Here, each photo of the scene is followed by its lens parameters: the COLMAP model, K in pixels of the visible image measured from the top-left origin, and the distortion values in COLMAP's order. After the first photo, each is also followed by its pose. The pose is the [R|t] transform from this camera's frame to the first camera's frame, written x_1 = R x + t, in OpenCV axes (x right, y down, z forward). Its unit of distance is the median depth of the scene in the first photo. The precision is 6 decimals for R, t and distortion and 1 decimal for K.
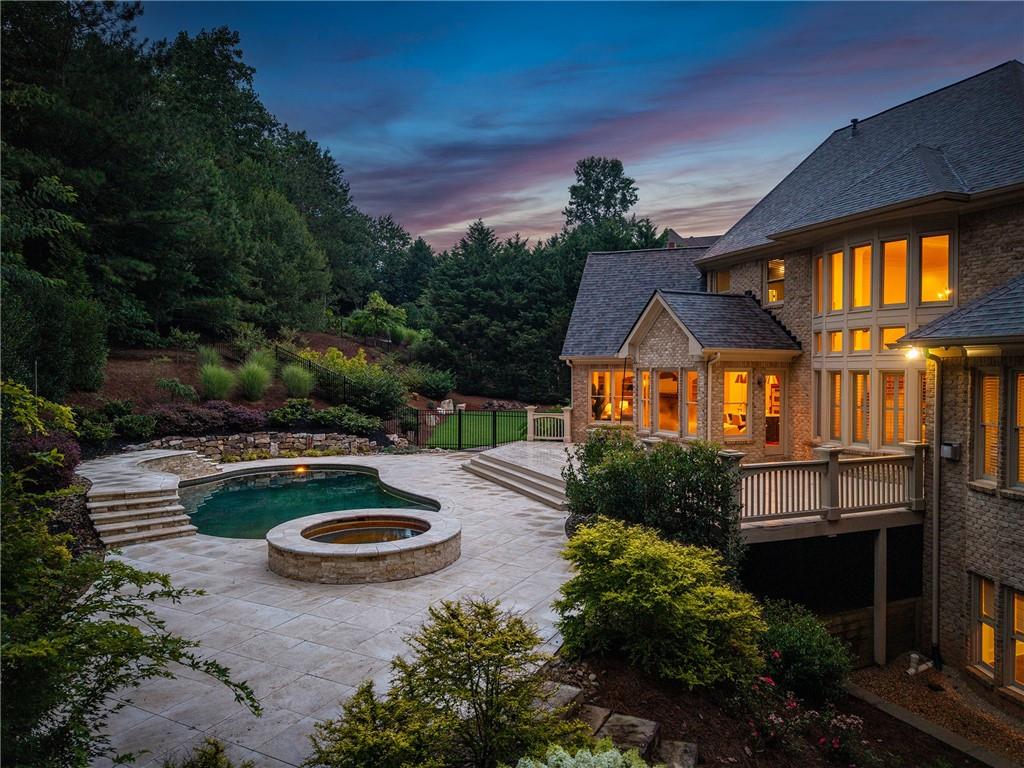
lens RADIAL K [[699.1, 0, 512.0], [0, 699.1, 384.0], [0, 0, 1]] dist [0.003594, 0.000337]
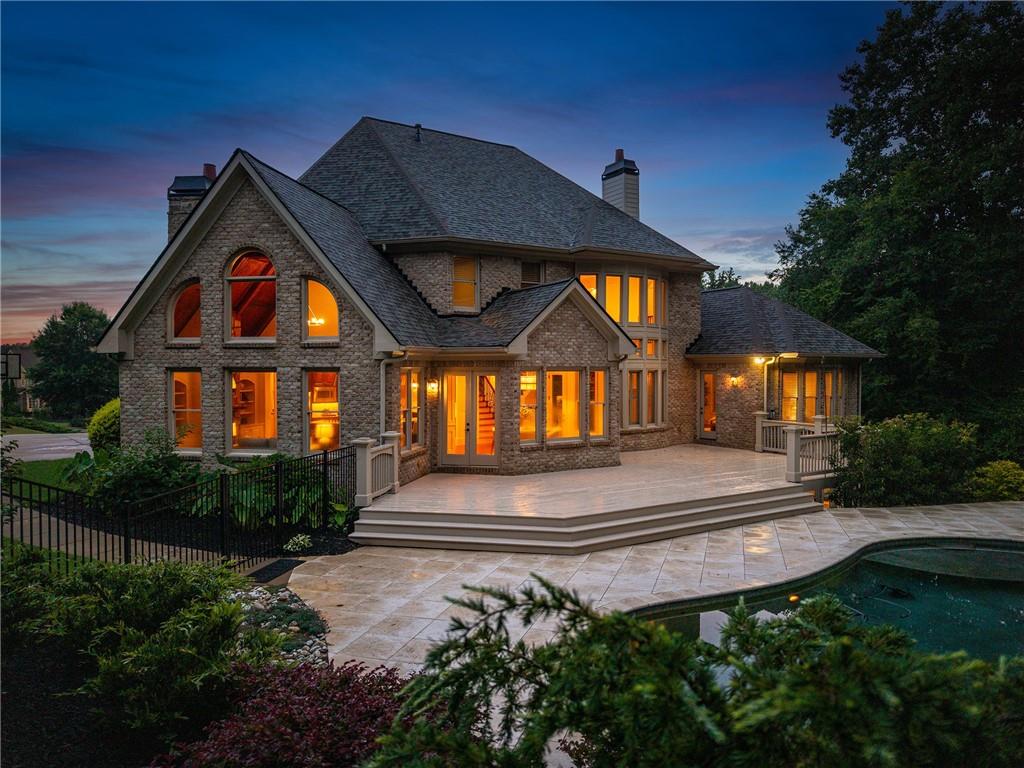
lens RADIAL K [[699.1, 0, 512.0], [0, 699.1, 384.0], [0, 0, 1]] dist [0.003594, 0.000337]
pose [[-0.212690, -0.016263, 0.976984, -0.735663], [0.024272, 0.999465, 0.021921, -0.027560], [-0.976818, 0.028375, -0.212182, 1.487699]]
